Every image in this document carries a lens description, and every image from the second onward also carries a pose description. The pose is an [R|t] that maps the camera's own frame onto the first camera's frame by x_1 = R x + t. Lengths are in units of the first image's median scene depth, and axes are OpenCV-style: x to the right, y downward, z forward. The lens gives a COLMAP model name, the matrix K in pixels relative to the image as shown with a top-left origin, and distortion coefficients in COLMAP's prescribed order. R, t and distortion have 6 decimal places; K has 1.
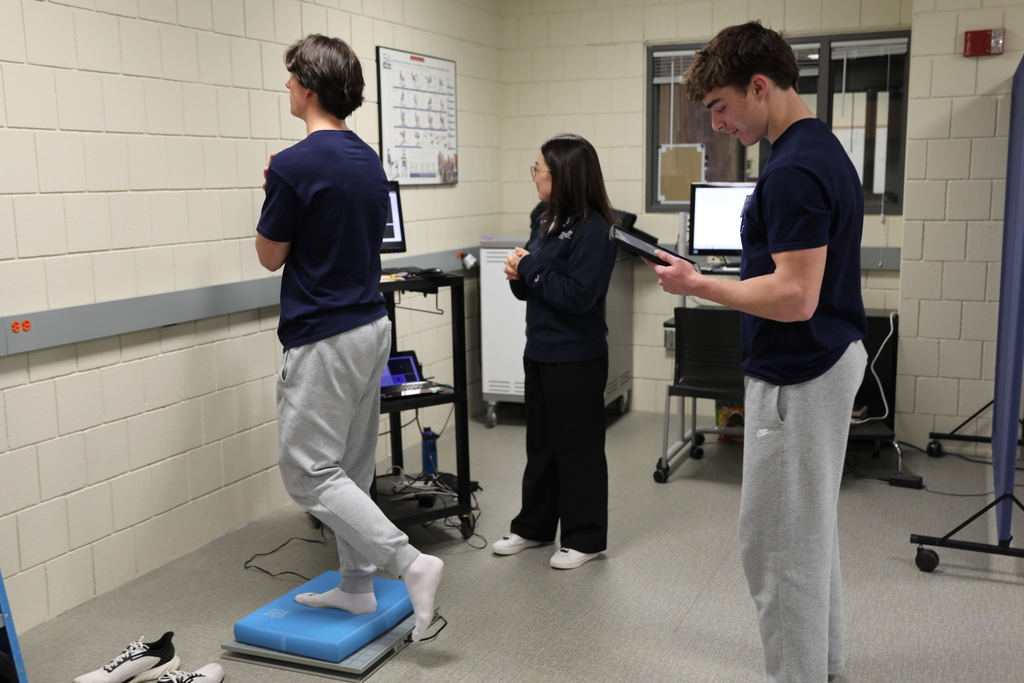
lens RADIAL K [[1073.5, 0, 511.4], [0, 1073.5, 345.6], [0, 0, 1]] dist [0.060690, 0.000000]
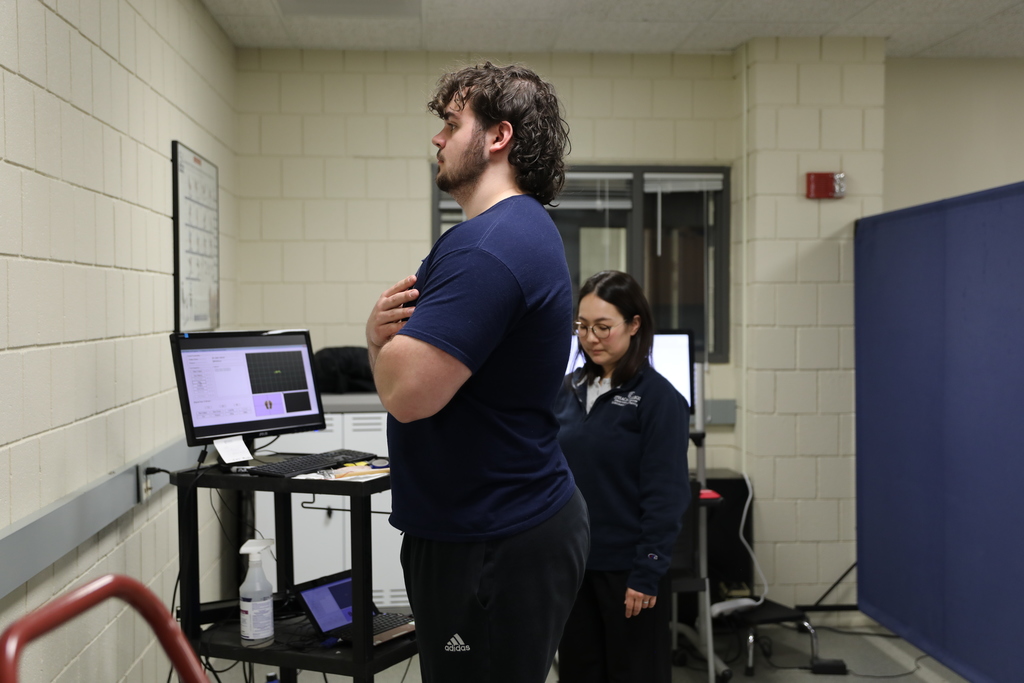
lens RADIAL K [[1226.1, 0, 512.7], [0, 1226.1, 338.9], [0, 0, 1]] dist [-0.009263, 0.000000]
pose [[0.884114, -0.005124, 0.467243, -0.290464], [0.067437, 0.990871, -0.116737, -0.035554], [-0.462379, 0.134718, 0.876388, 0.192284]]
